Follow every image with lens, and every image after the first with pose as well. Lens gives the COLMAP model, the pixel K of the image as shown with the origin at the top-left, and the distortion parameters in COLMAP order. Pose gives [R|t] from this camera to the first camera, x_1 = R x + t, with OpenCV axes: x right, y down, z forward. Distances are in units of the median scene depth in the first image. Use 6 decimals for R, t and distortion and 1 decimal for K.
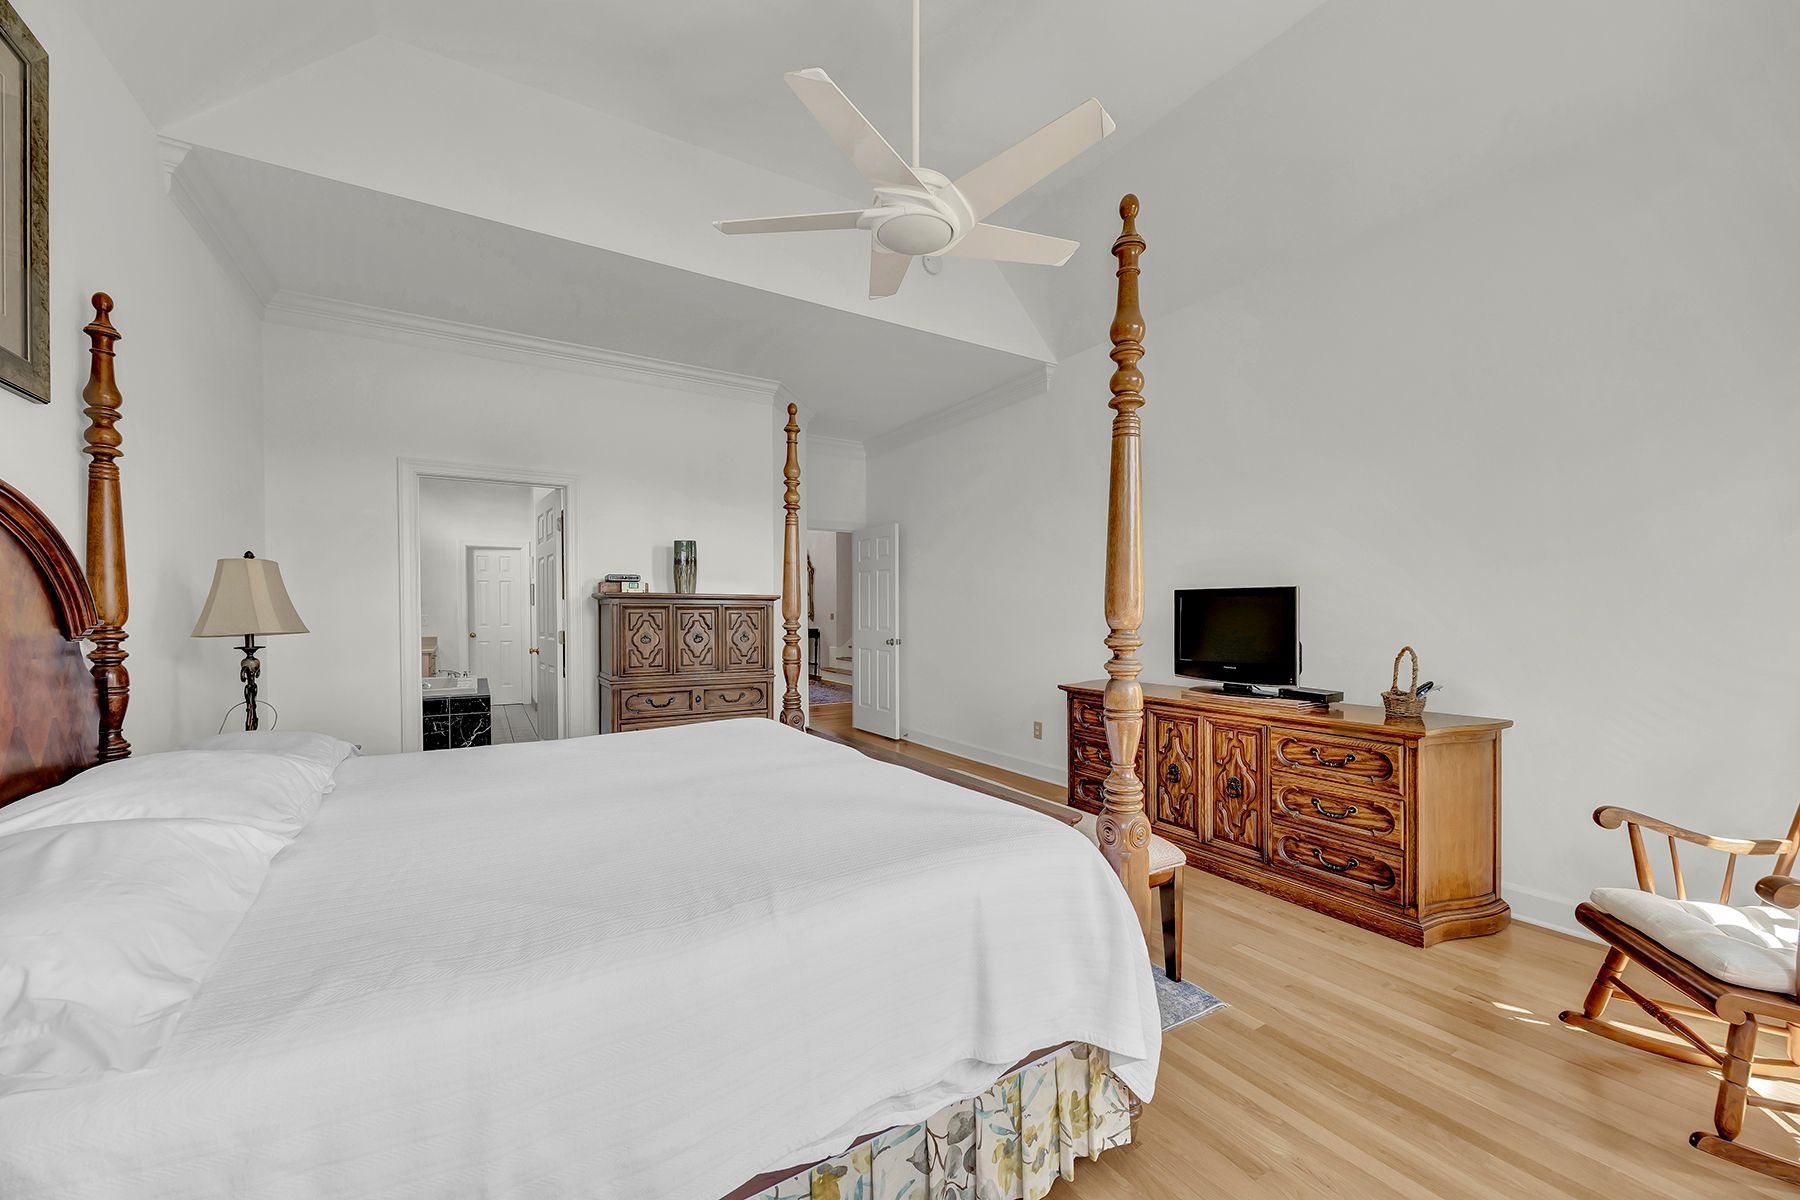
lens RADIAL K [[707.0, 0, 903.1], [0, 707.0, 613.0], [0, 0, 1]] dist [0.001757, -0.000069]
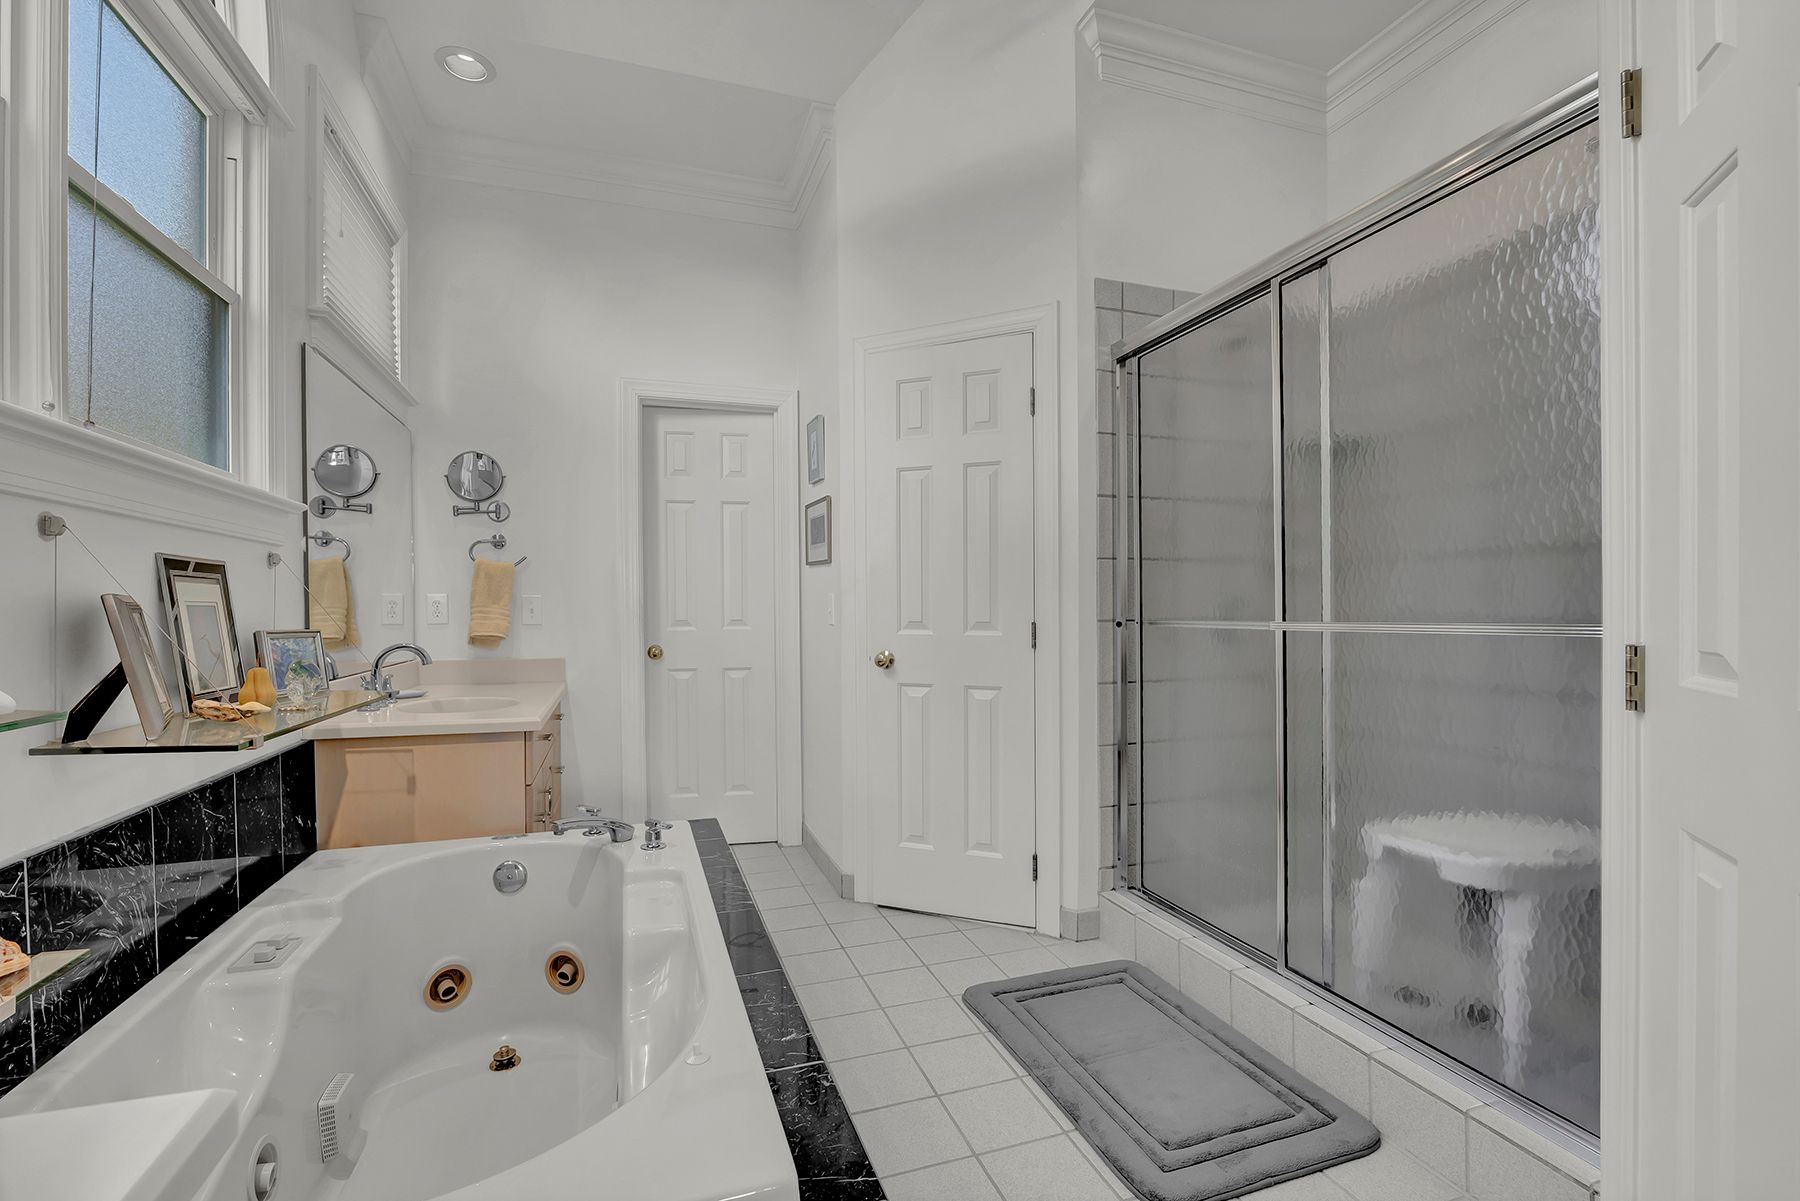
lens RADIAL K [[788.6, 0, 895.3], [0, 788.6, 614.5], [0, 0, 1]] dist [-0.021238, 0.000508]
pose [[0.978664, 0.002685, -0.205448, -0.586918], [-0.000987, 0.999965, 0.008364, 0.013180], [0.205463, -0.007983, 0.978632, 0.914152]]
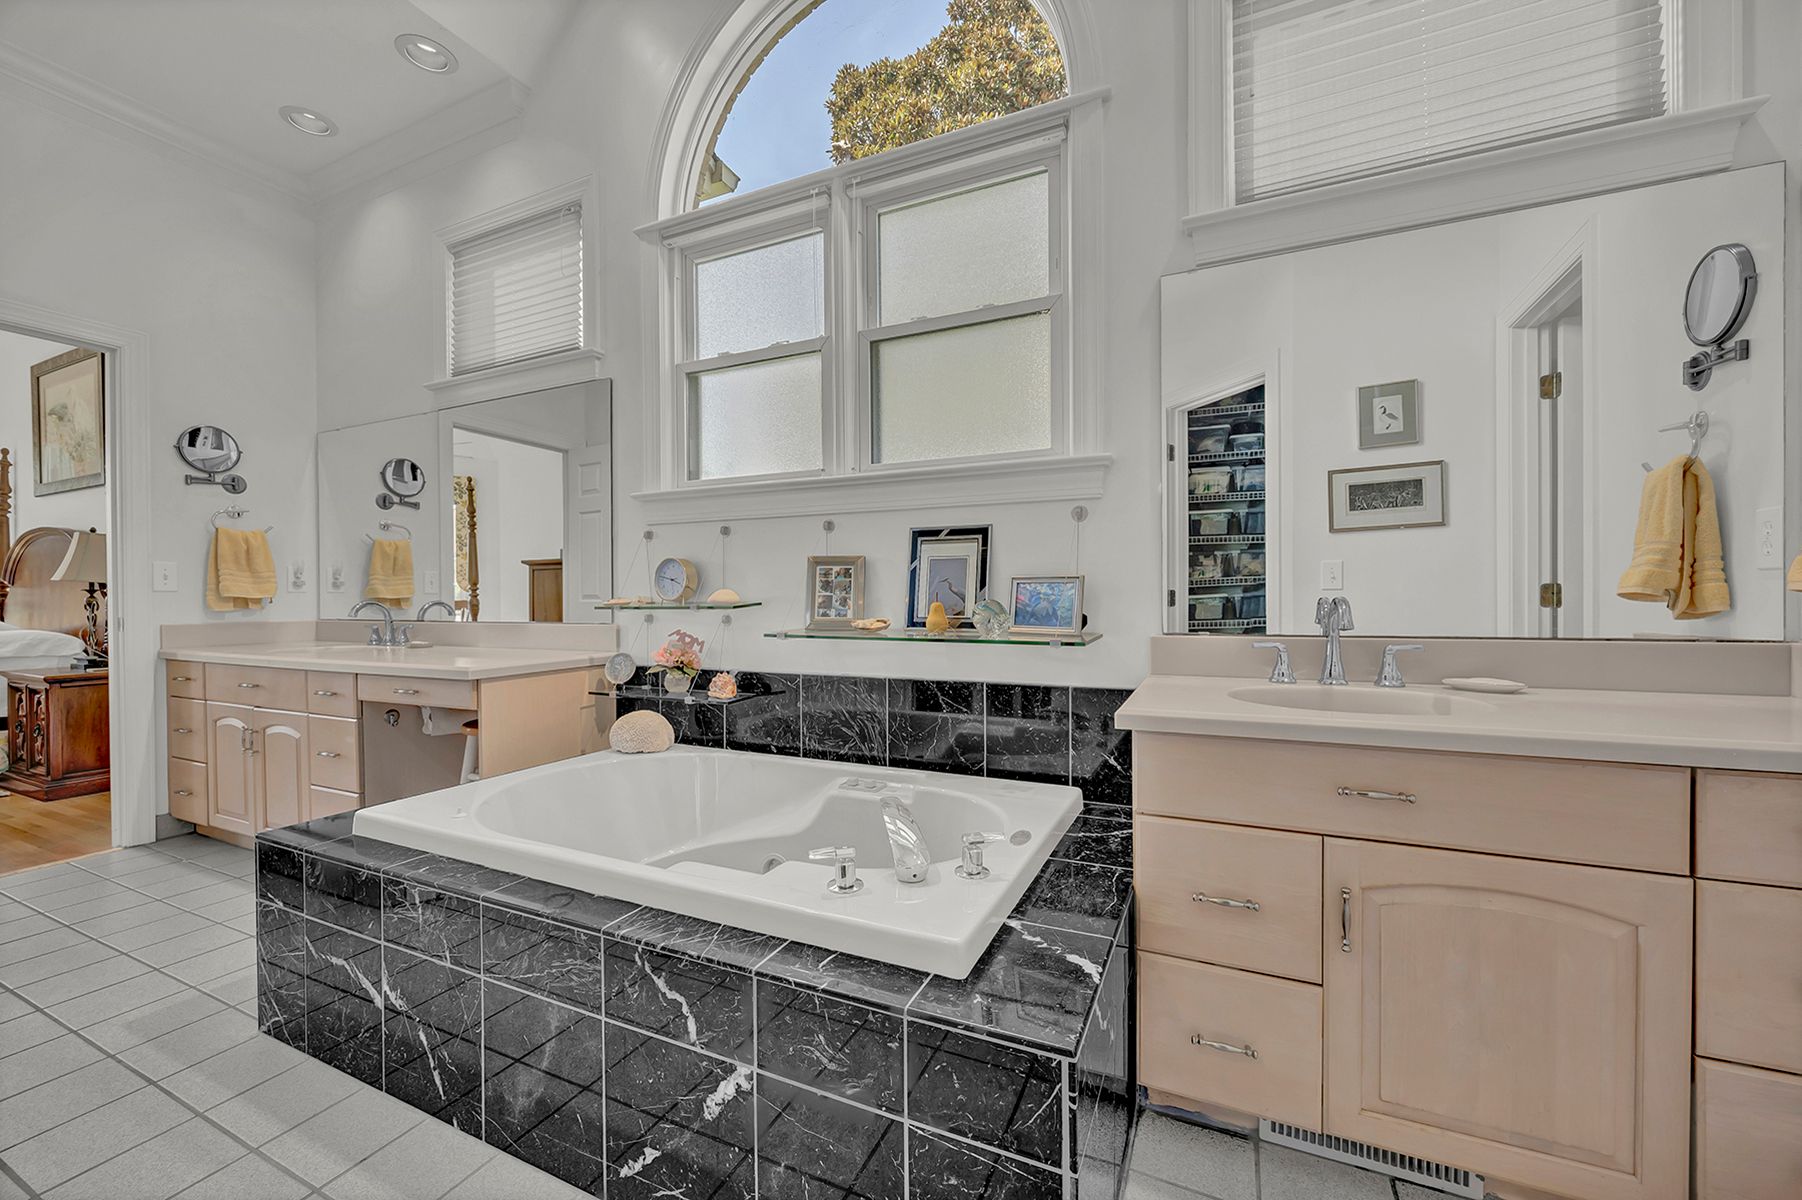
lens RADIAL K [[707.8, 0, 871.5], [0, 707.8, 590.4], [0, 0, 1]] dist [0.001757, -0.000069]
pose [[-0.839552, 0.007570, -0.543226, -0.645485], [0.010234, 0.999946, -0.001883, 0.028068], [0.543182, -0.007140, -0.839585, 1.378283]]
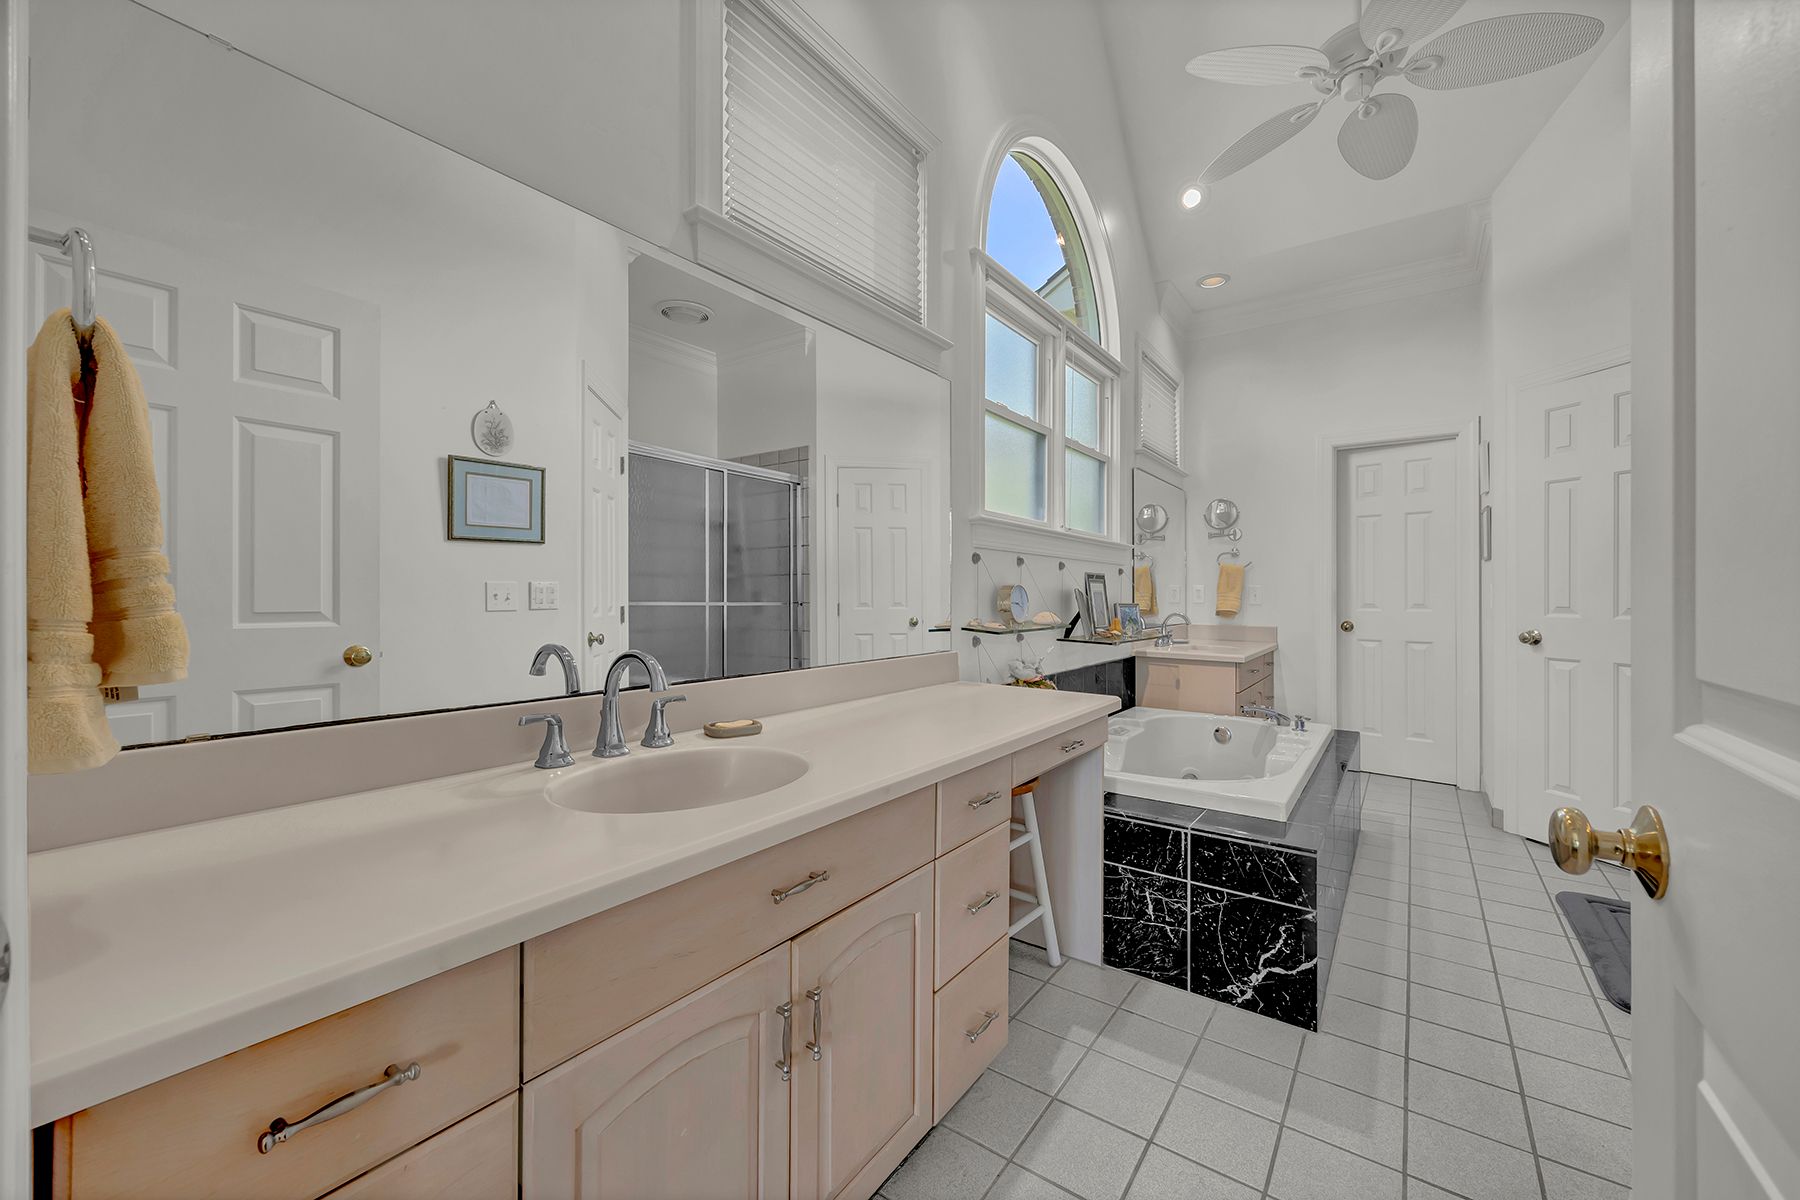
lens RADIAL K [[707.0, 0, 902.6], [0, 707.0, 599.0], [0, 0, 1]] dist [0.001757, -0.000069]
pose [[0.395445, 0.012985, -0.918398, -0.392472], [-0.006229, 0.999915, 0.011456, 0.012608], [0.918469, 0.001190, 0.395492, 0.739910]]
